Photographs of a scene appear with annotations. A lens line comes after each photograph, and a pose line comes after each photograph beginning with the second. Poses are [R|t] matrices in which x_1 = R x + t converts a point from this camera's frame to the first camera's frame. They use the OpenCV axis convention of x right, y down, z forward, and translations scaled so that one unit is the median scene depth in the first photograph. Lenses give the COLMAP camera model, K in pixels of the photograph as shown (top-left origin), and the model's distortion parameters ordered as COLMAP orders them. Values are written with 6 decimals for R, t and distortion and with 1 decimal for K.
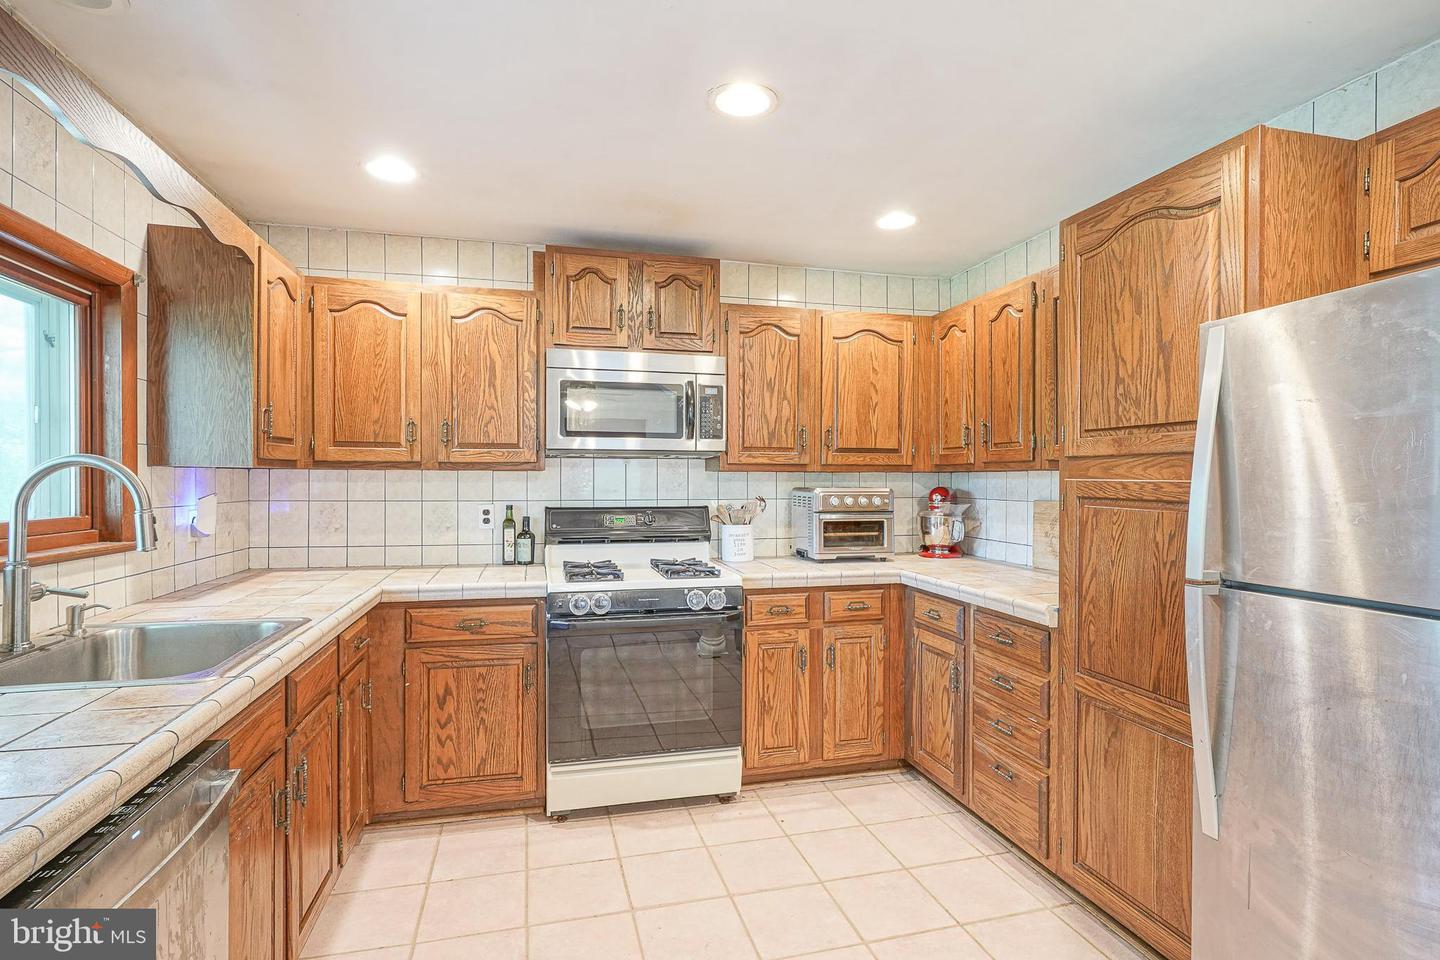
lens RADIAL K [[699.9, 0, 714.1], [0, 699.9, 484.9], [0, 0, 1]] dist [-0.009494, 0.004434]
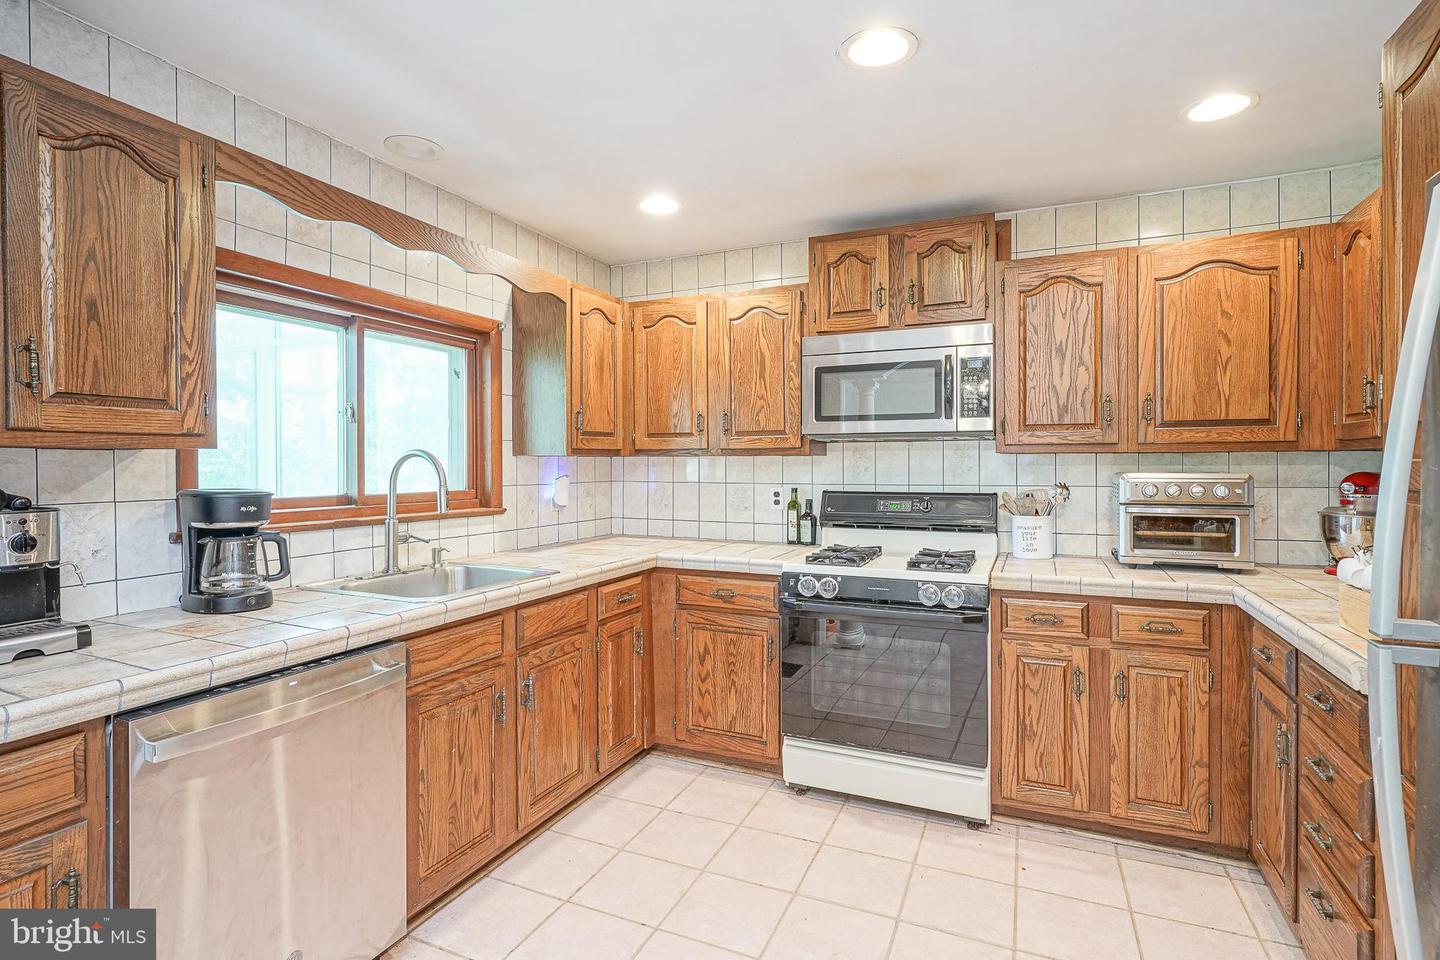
lens RADIAL K [[709.1, 0, 719.5], [0, 709.1, 465.4], [0, 0, 1]] dist [-0.010282, 0.005478]
pose [[0.784249, -0.002678, -0.620440, 0.308522], [0.000152, 0.999991, -0.004124, -0.001100], [0.620446, 0.003140, 0.784243, 0.094077]]
